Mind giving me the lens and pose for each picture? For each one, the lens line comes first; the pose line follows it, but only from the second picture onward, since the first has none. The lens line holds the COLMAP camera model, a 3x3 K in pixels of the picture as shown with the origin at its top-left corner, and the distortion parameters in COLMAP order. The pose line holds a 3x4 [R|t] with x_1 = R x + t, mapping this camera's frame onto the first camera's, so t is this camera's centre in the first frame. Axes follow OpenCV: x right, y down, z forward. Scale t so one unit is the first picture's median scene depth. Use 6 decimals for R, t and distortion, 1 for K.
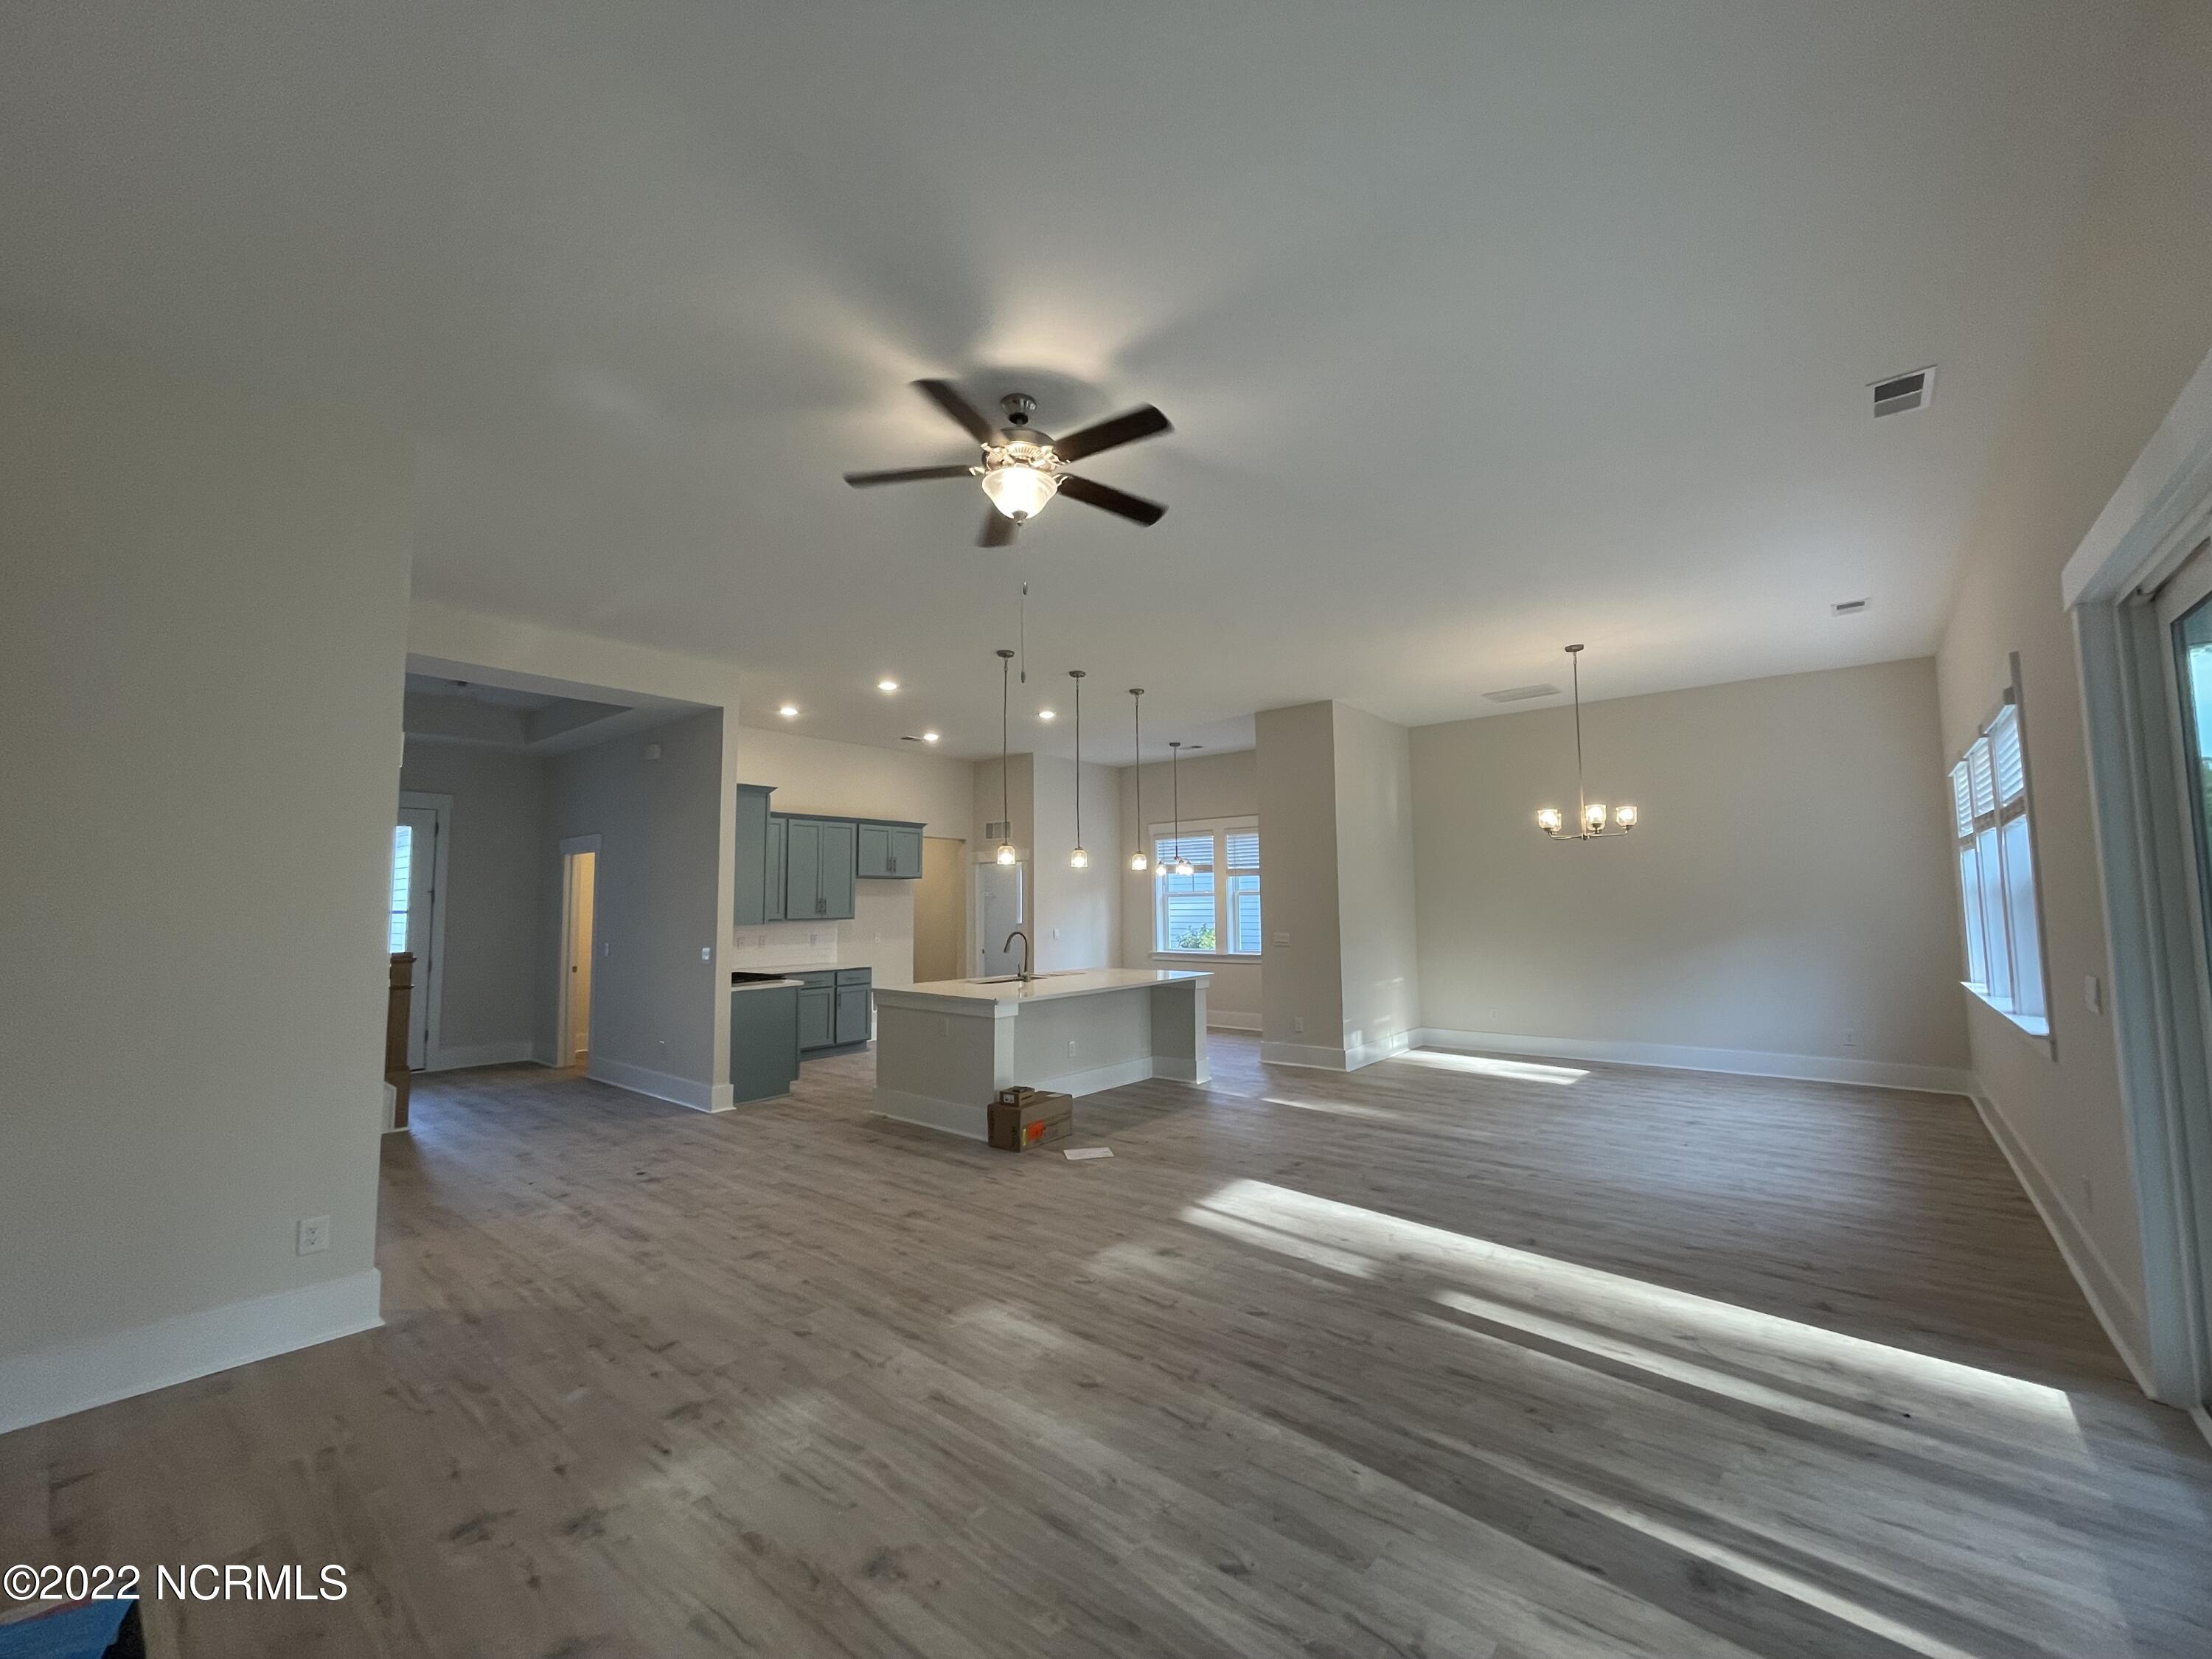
lens RADIAL K [[885.2, 0, 1120.0], [0, 885.2, 833.5], [0, 0, 1]] dist [-0.013688, -0.000171]
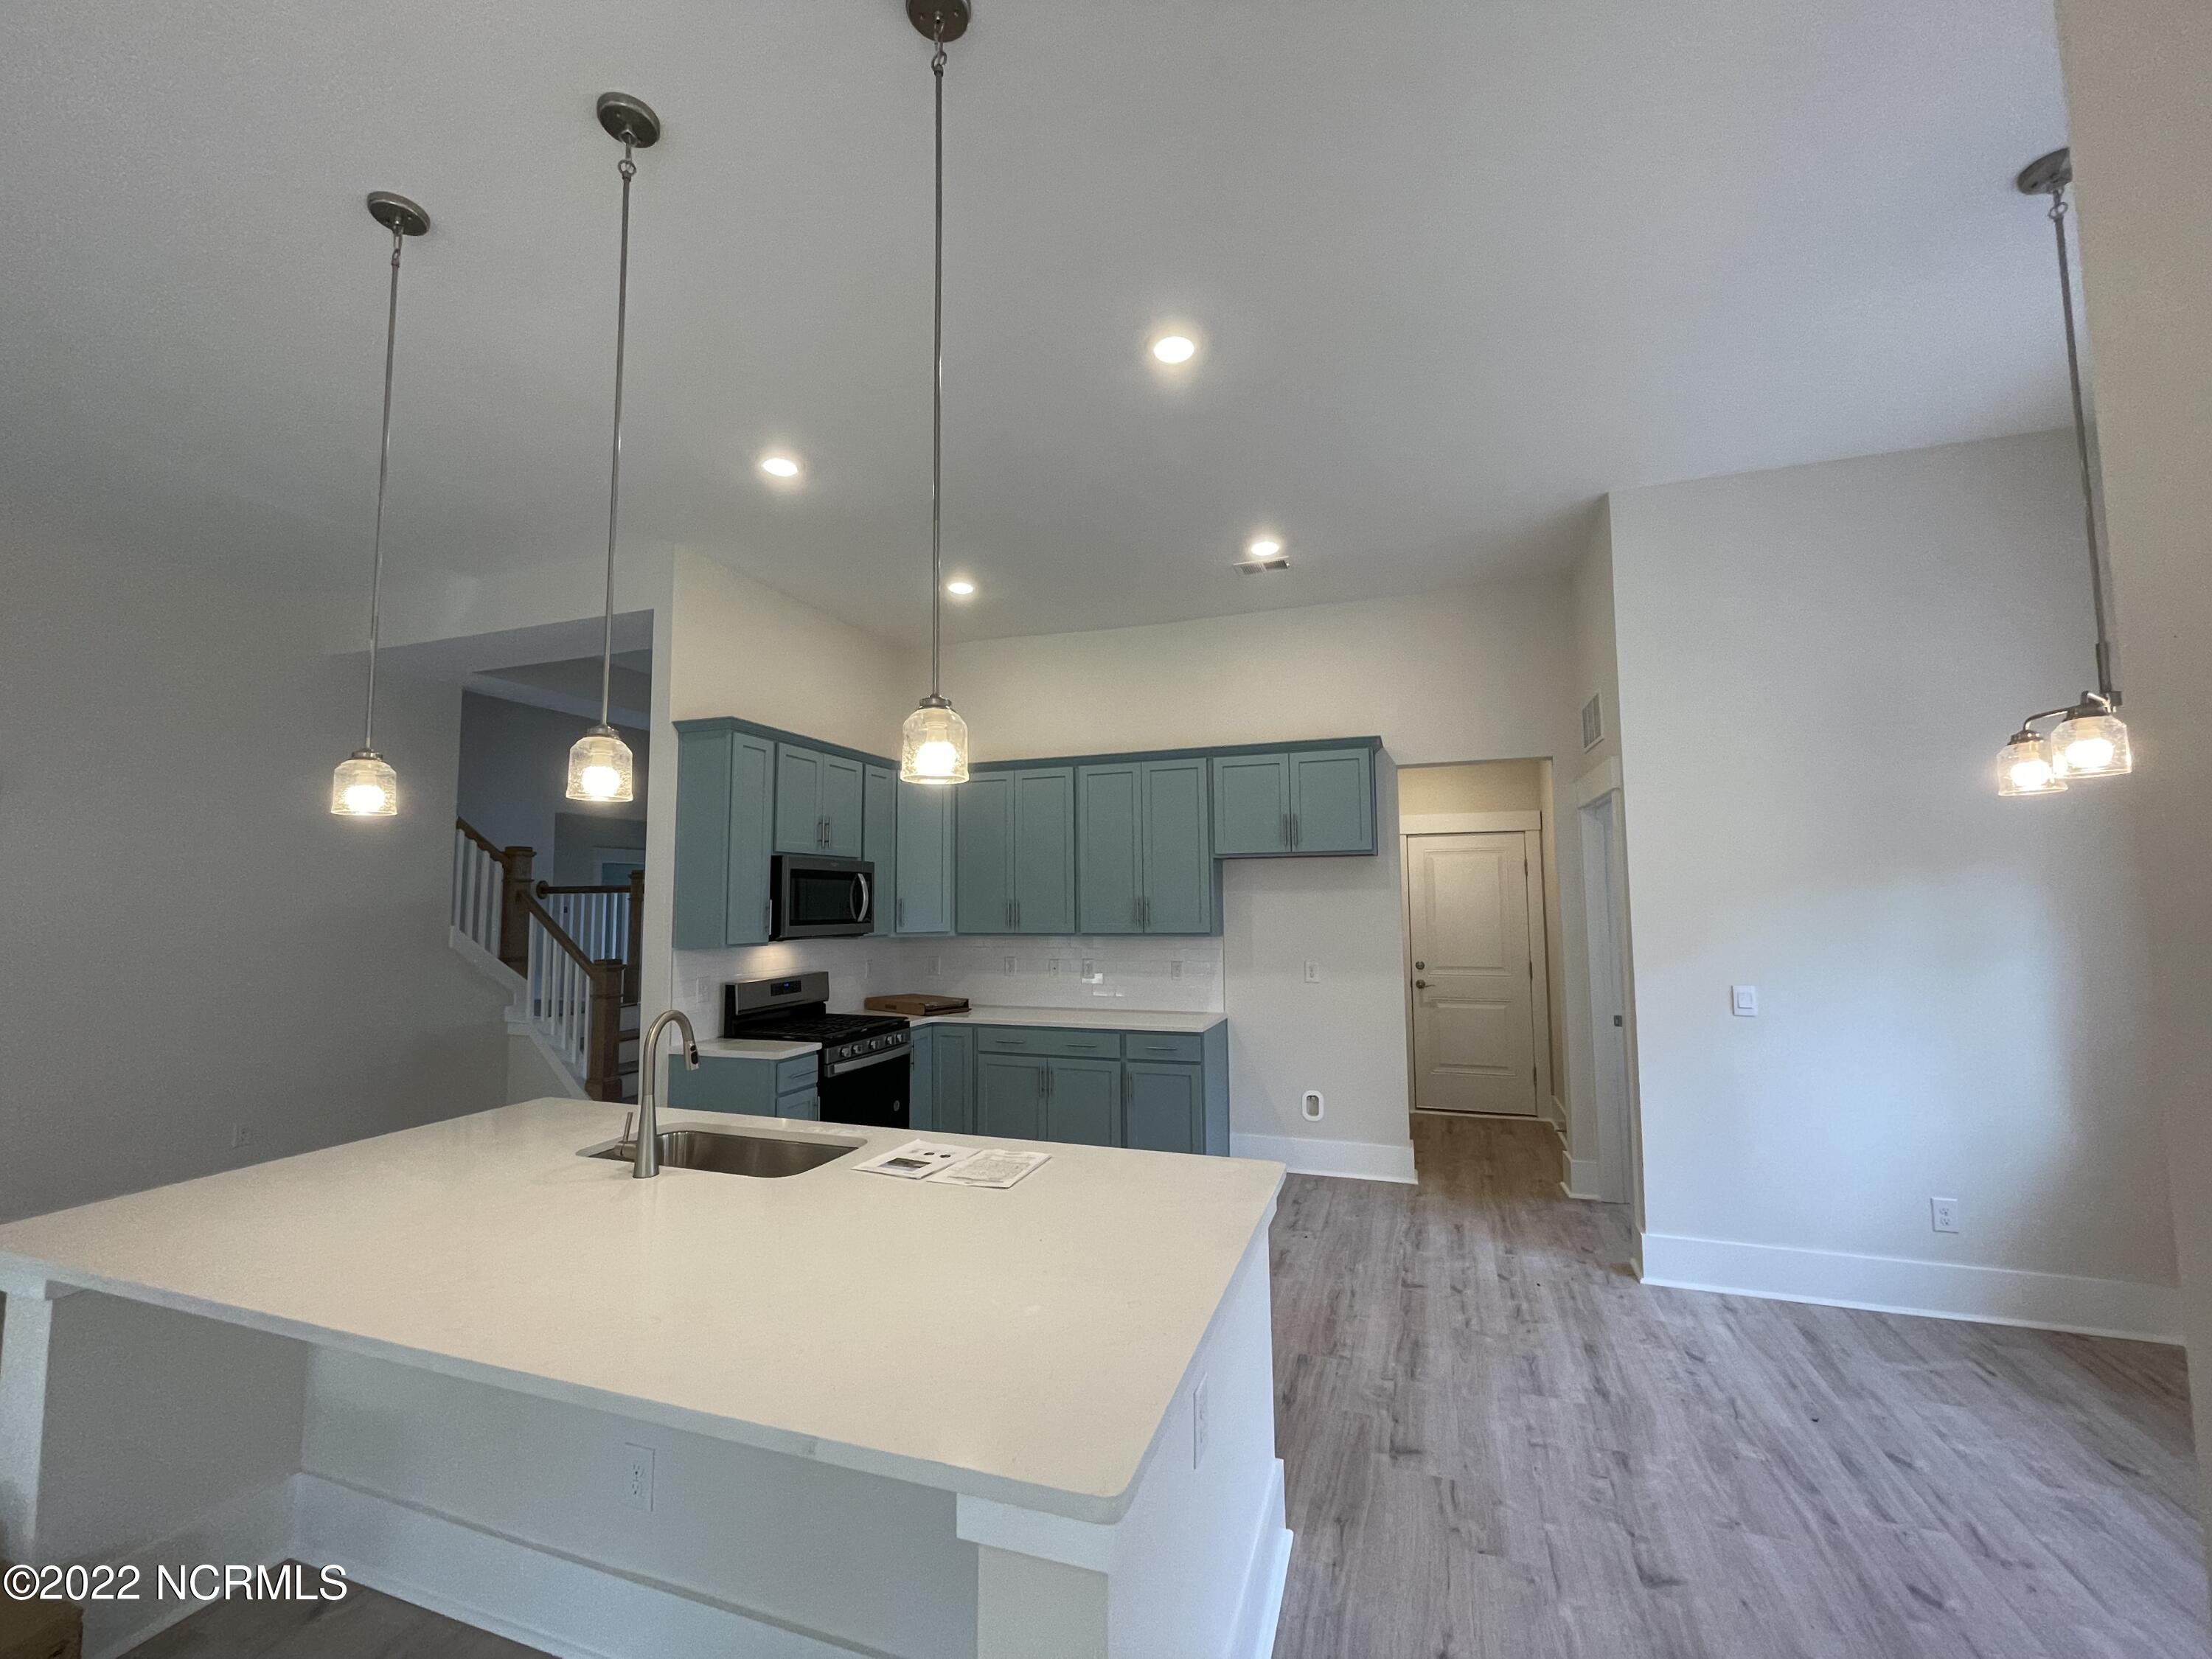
lens RADIAL K [[885.2, 0, 1102.0], [0, 885.2, 824.5], [0, 0, 1]] dist [-0.013688, -0.000171]
pose [[0.354782, -0.071401, -0.932219, 0.351742], [0.077830, 0.995874, -0.046657, 0.095554], [0.931704, -0.056001, 0.358876, 1.459508]]
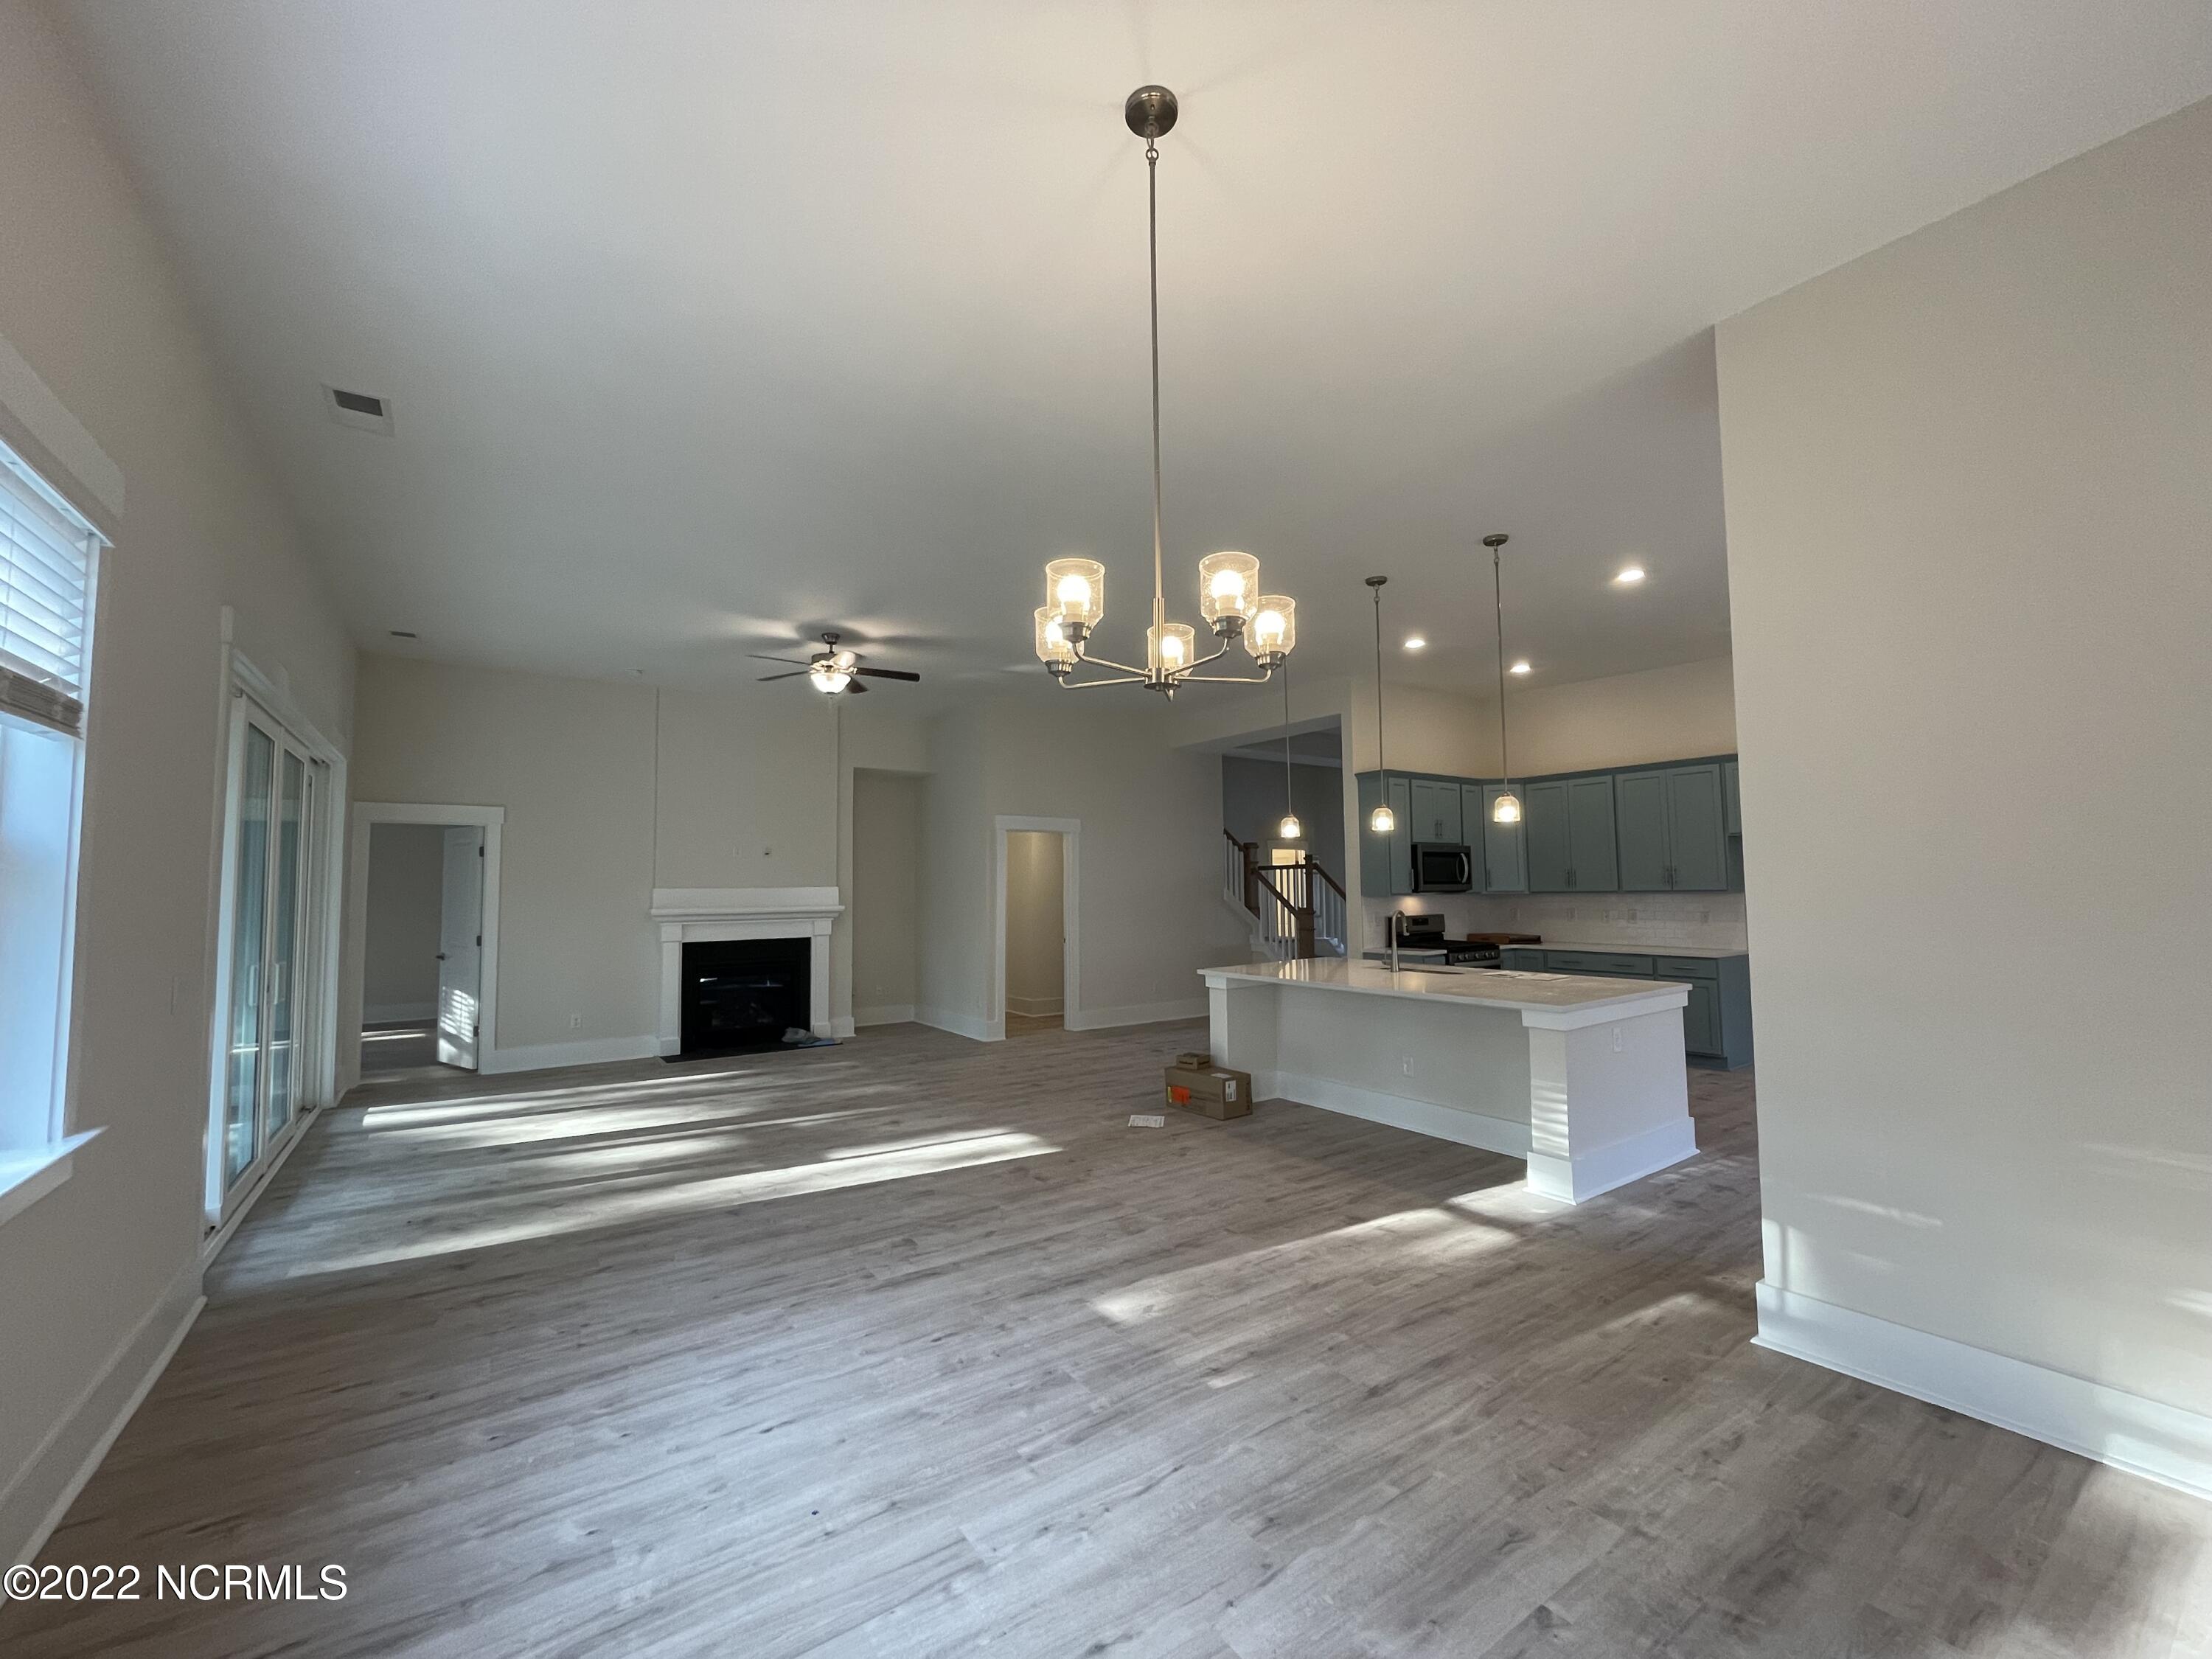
lens RADIAL K [[885.2, 0, 1103.4], [0, 885.2, 827.8], [0, 0, 1]] dist [-0.013688, -0.000171]
pose [[-0.255734, -0.049691, -0.965469, 1.068135], [0.090189, 0.993096, -0.075002, 0.098600], [0.962531, -0.106256, -0.249487, 1.333551]]
